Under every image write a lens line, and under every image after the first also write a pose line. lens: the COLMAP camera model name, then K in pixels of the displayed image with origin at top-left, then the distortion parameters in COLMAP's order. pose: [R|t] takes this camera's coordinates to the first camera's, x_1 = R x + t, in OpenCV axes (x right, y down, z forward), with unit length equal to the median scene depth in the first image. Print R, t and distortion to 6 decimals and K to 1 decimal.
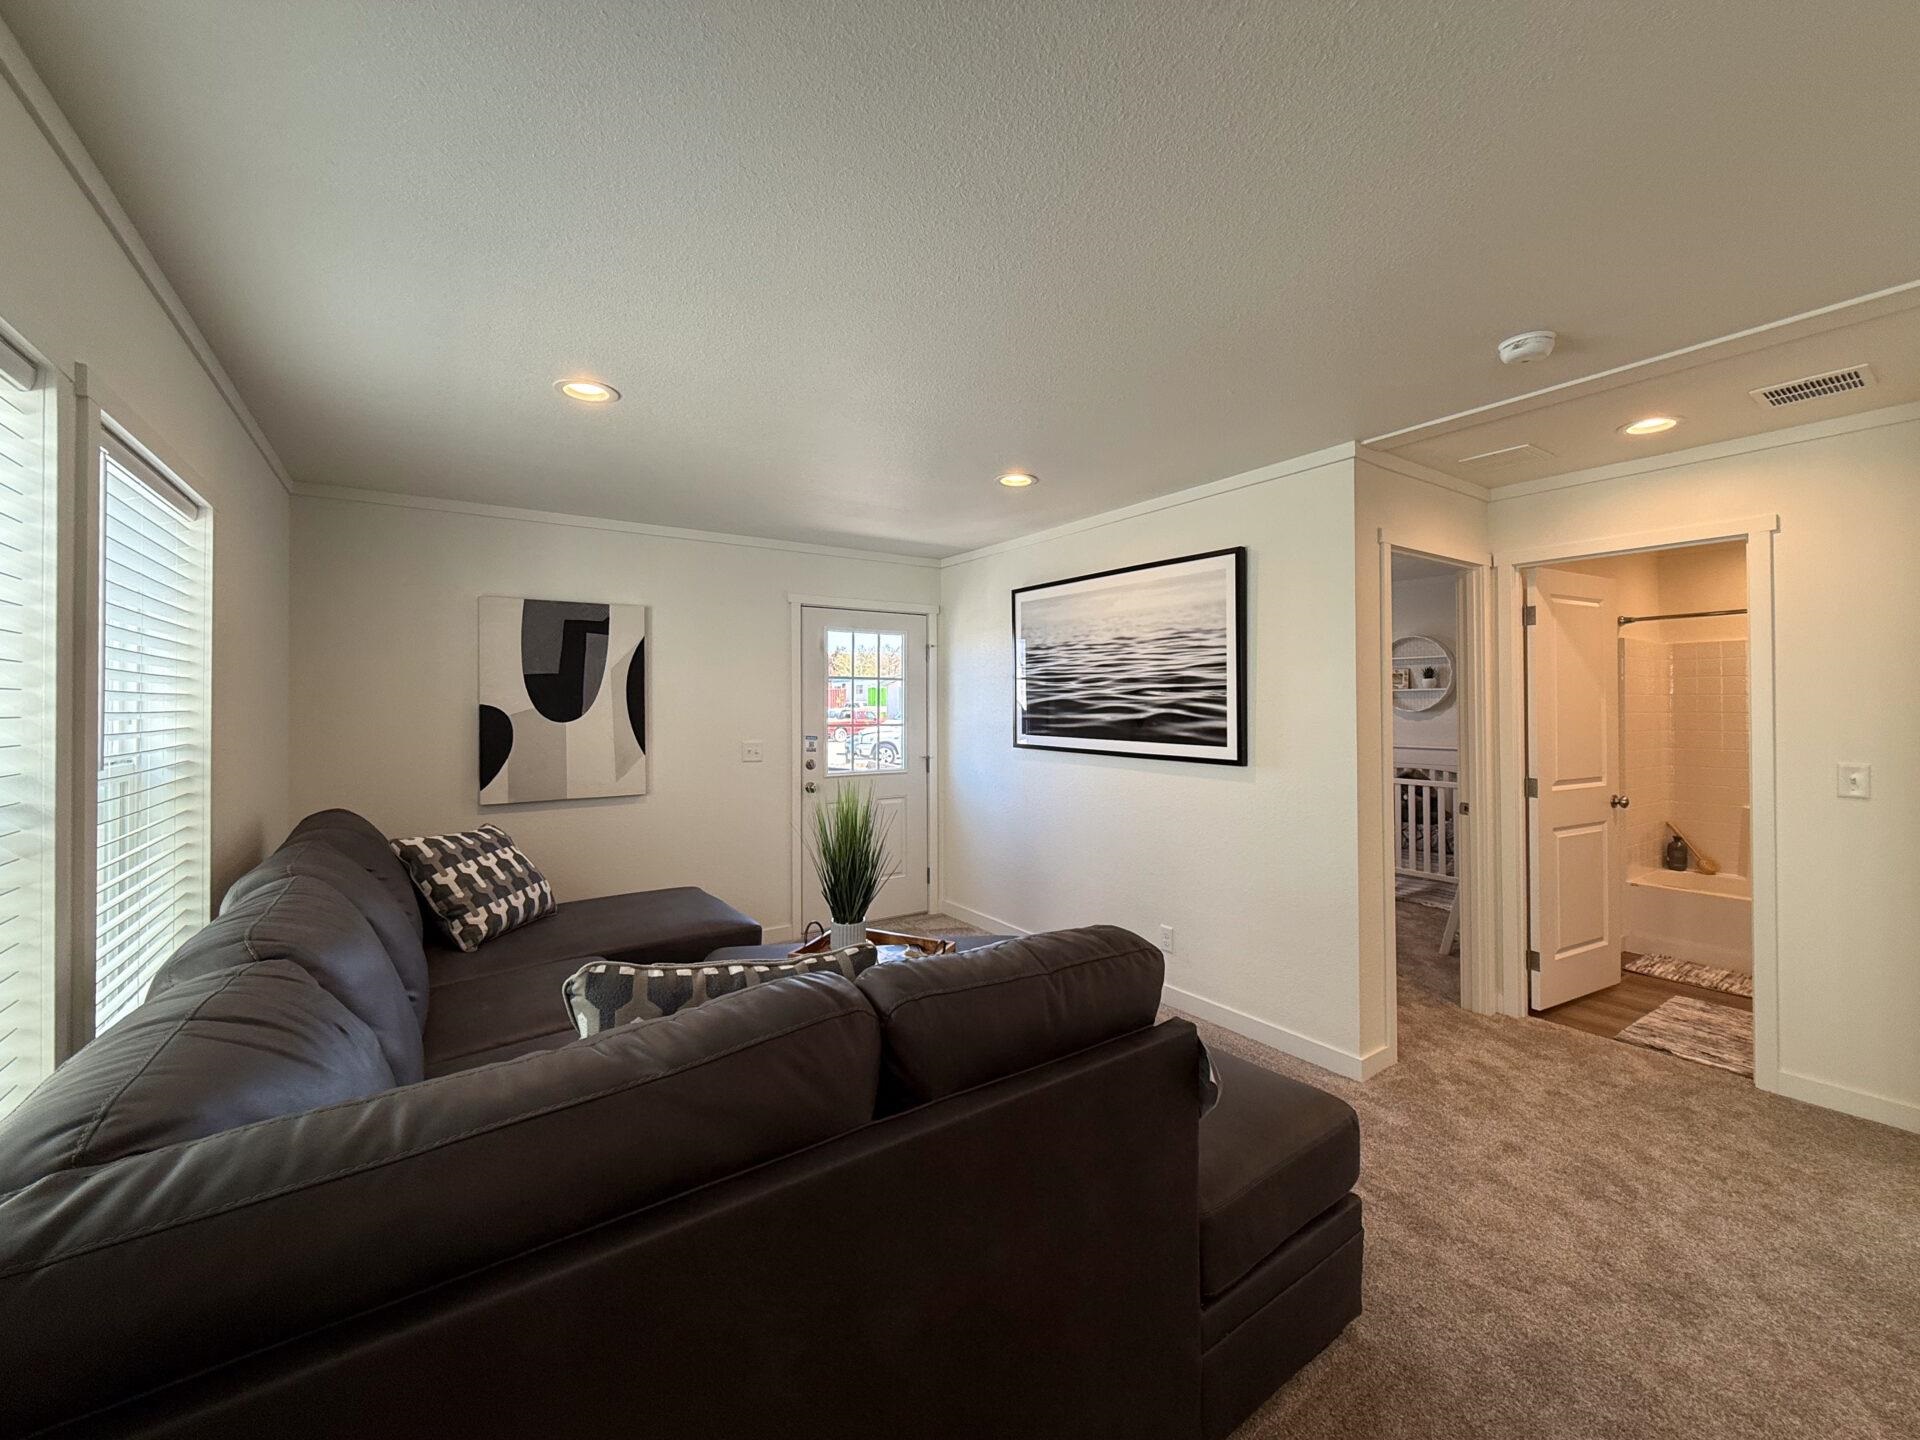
lens RADIAL K [[771.2, 0, 965.0], [0, 771.2, 708.4], [0, 0, 1]] dist [0.001224, 0.000270]
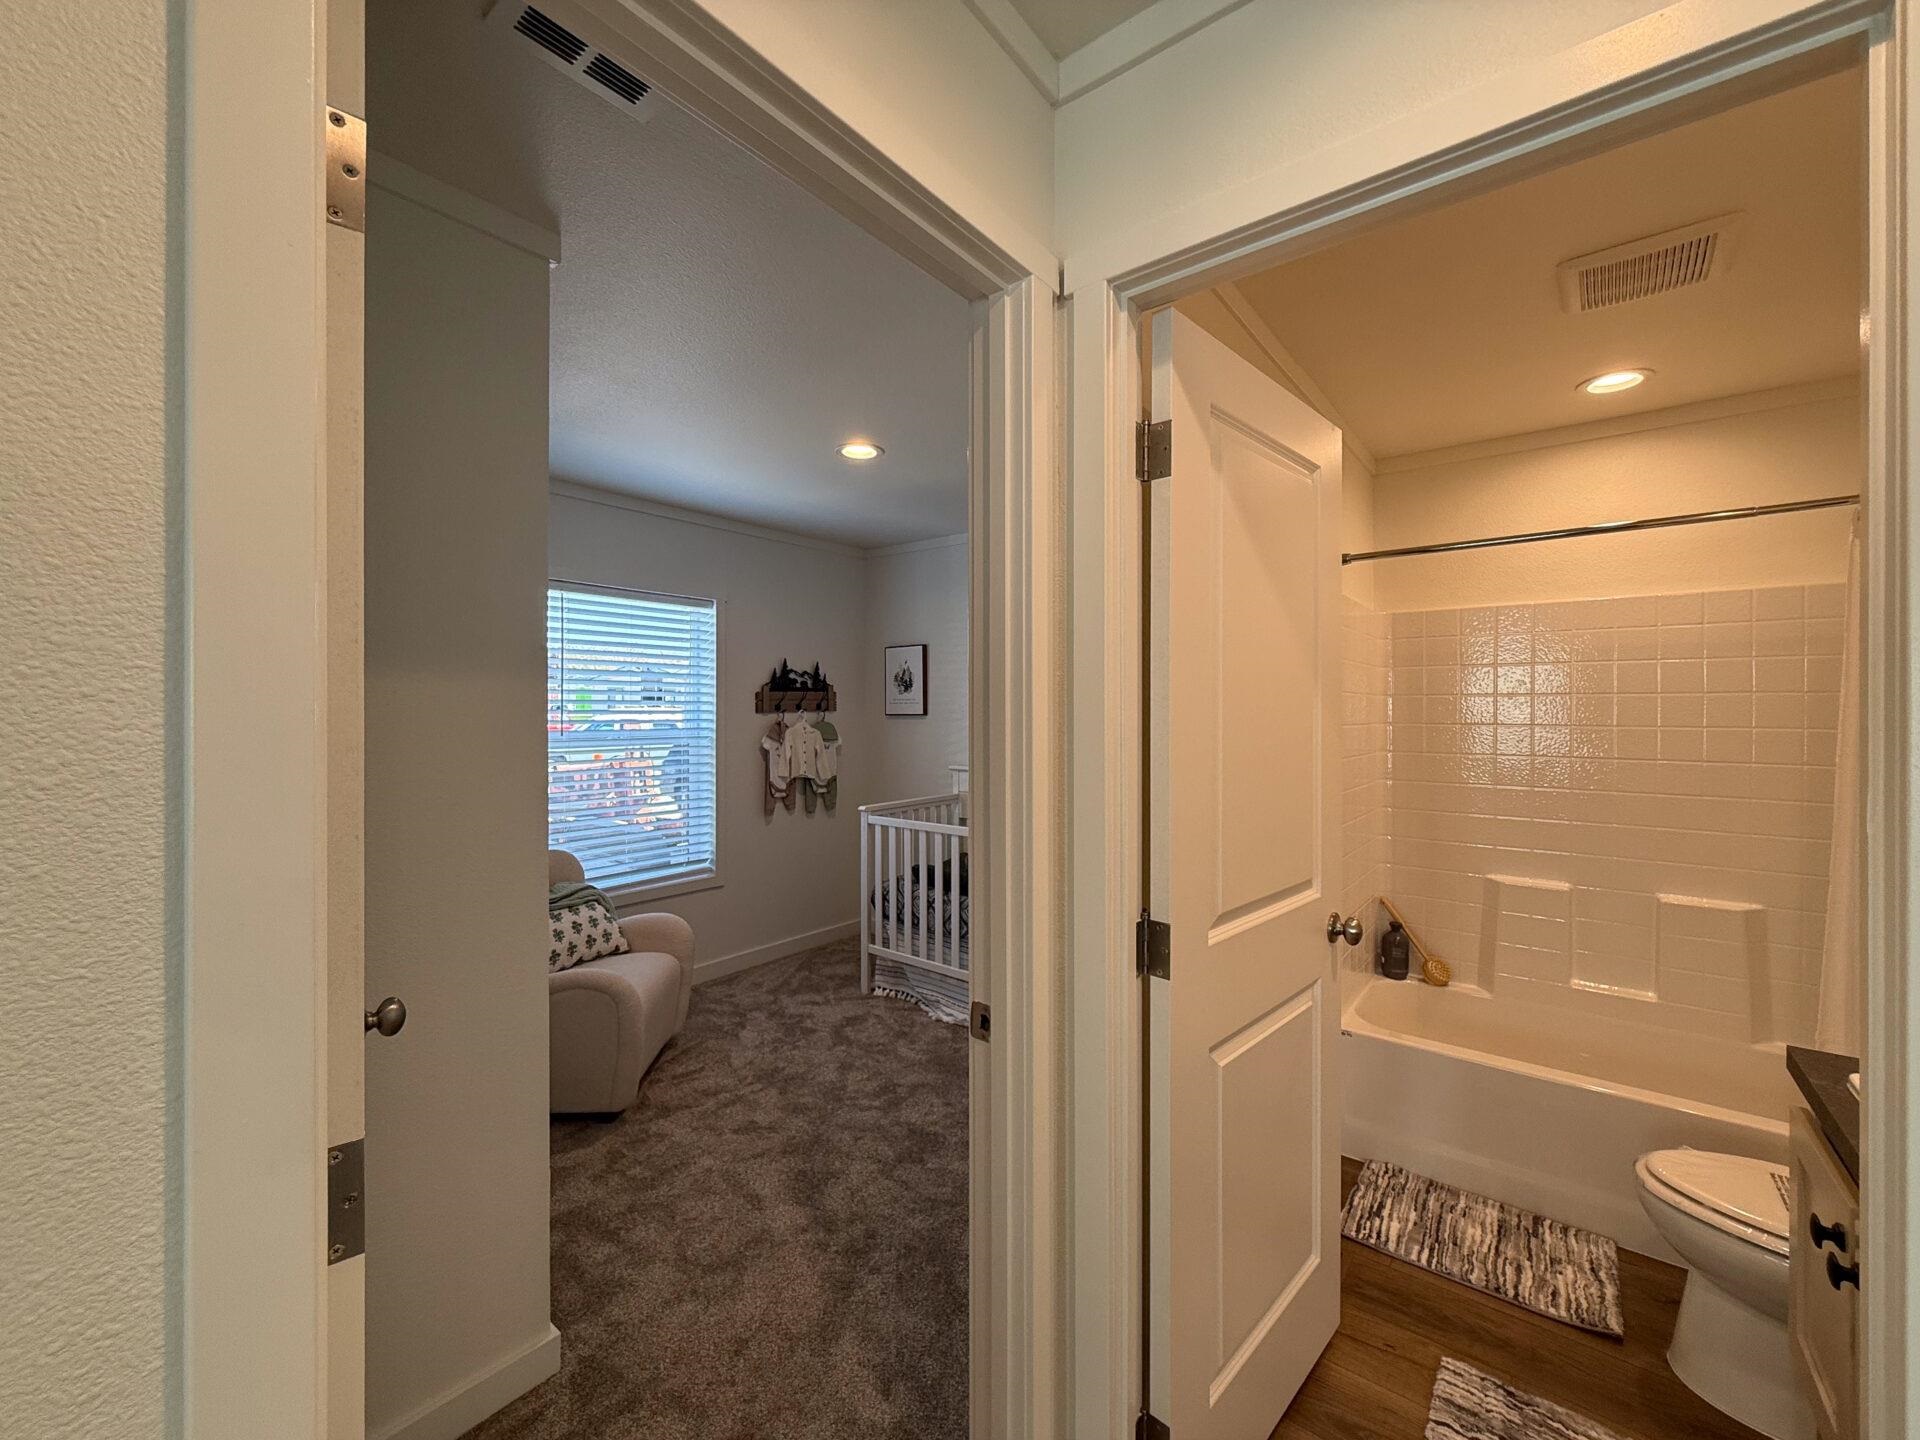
lens RADIAL K [[771.2, 0, 965.0], [0, 771.2, 708.4], [0, 0, 1]] dist [0.001224, 0.000270]
pose [[0.954169, 0.013429, 0.298966, 0.360801], [-0.012464, 0.999909, -0.005132, -0.001182], [-0.299008, 0.001170, 0.954250, 0.458152]]
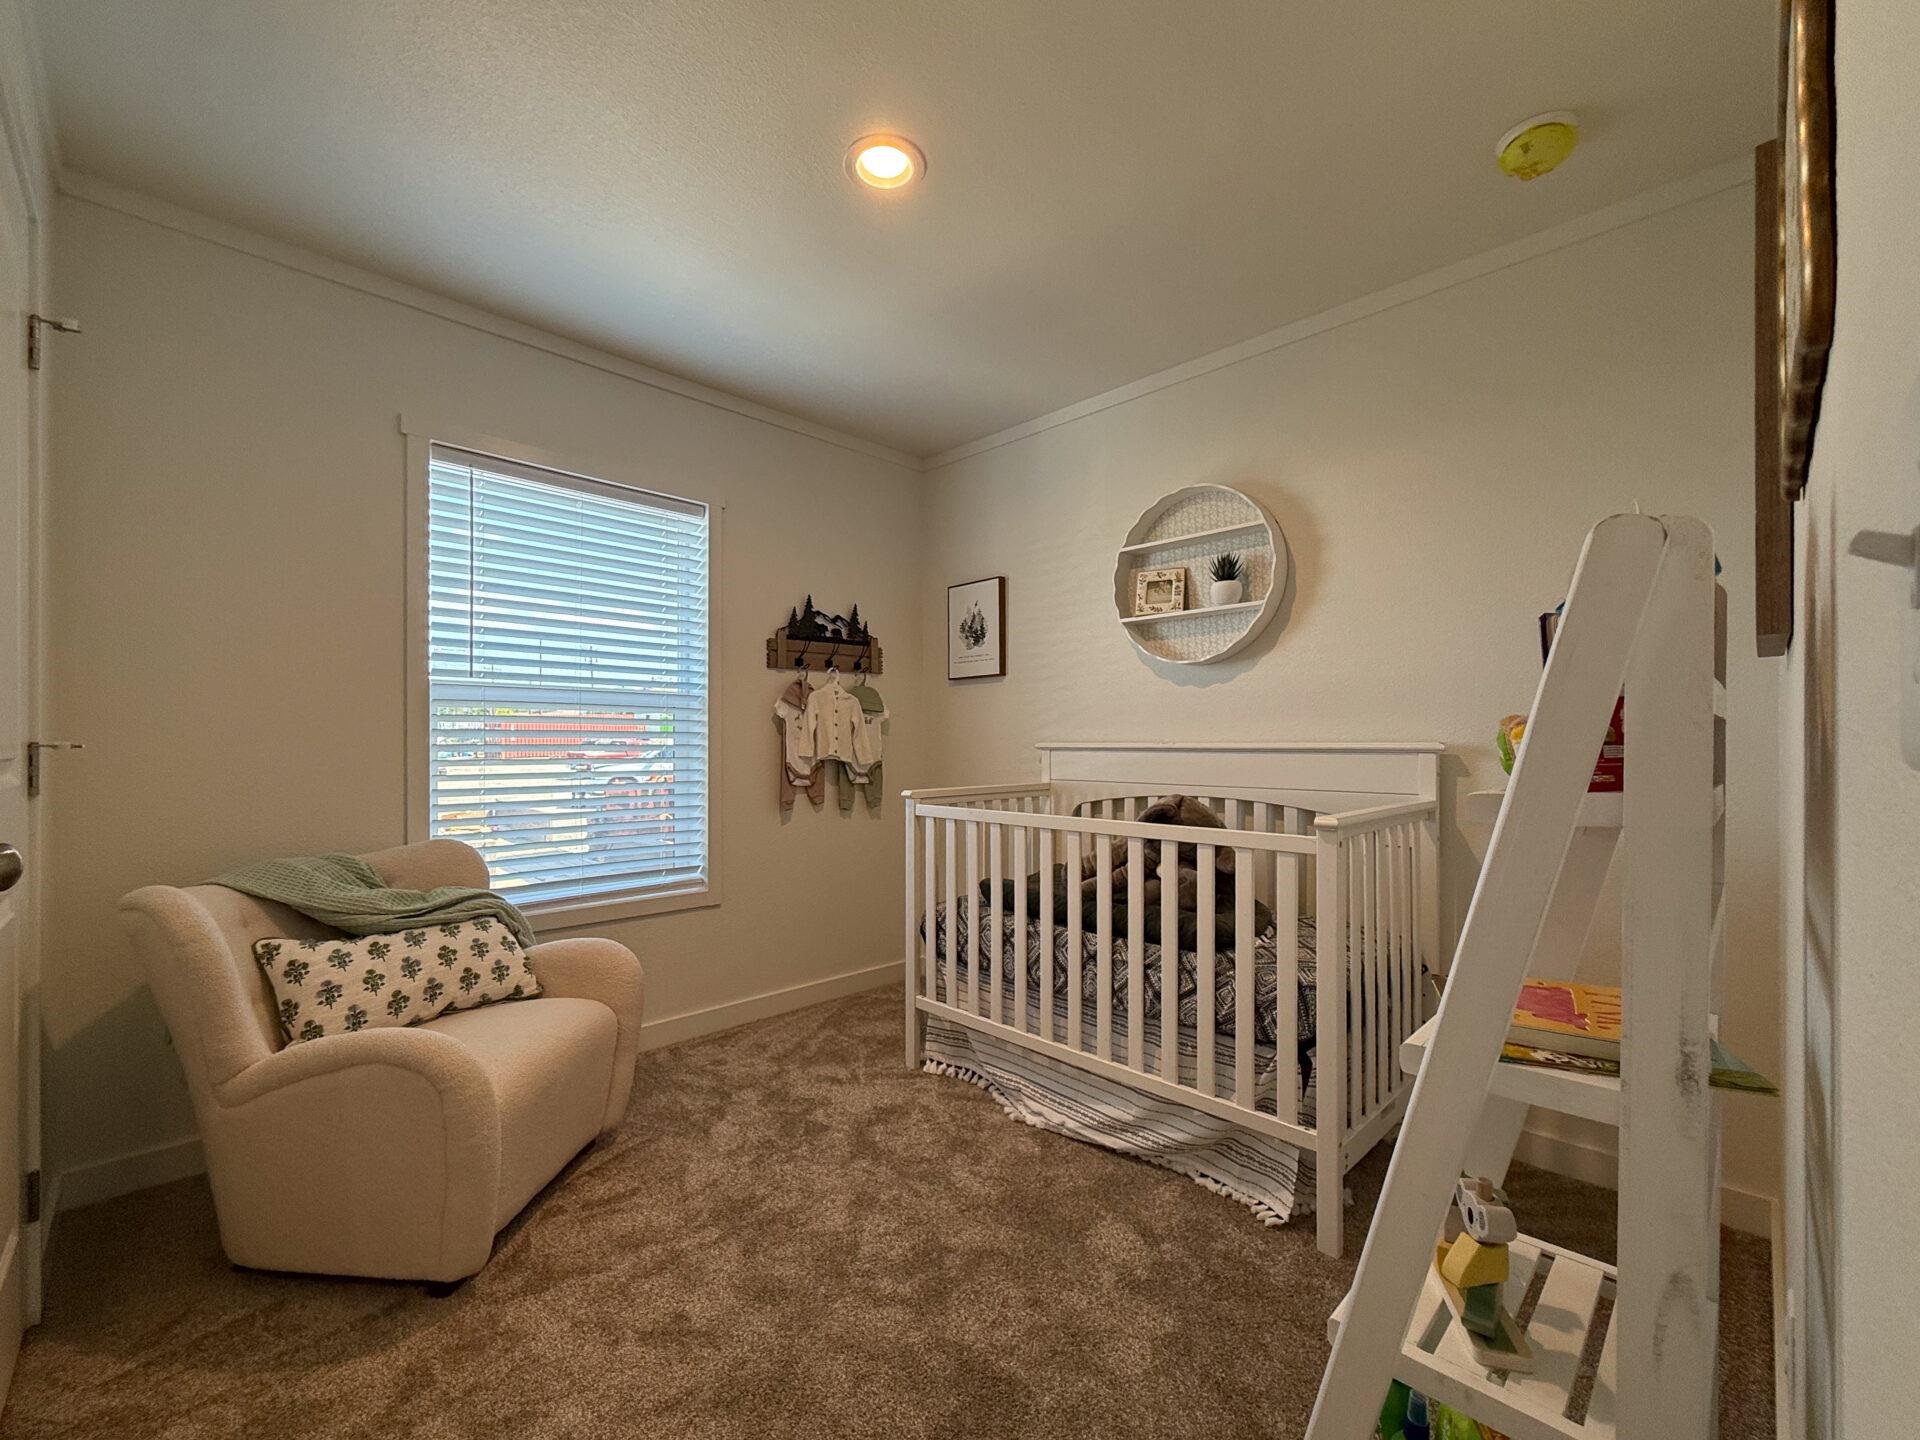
lens RADIAL K [[789.0, 0, 954.0], [0, 789.0, 748.8], [0, 0, 1]] dist [0.013435, -0.000014]
pose [[0.983754, 0.013125, 0.179043, 0.423476], [-0.013390, 0.999910, 0.000271, 0.058983], [-0.179024, -0.002664, 0.983841, 0.672562]]
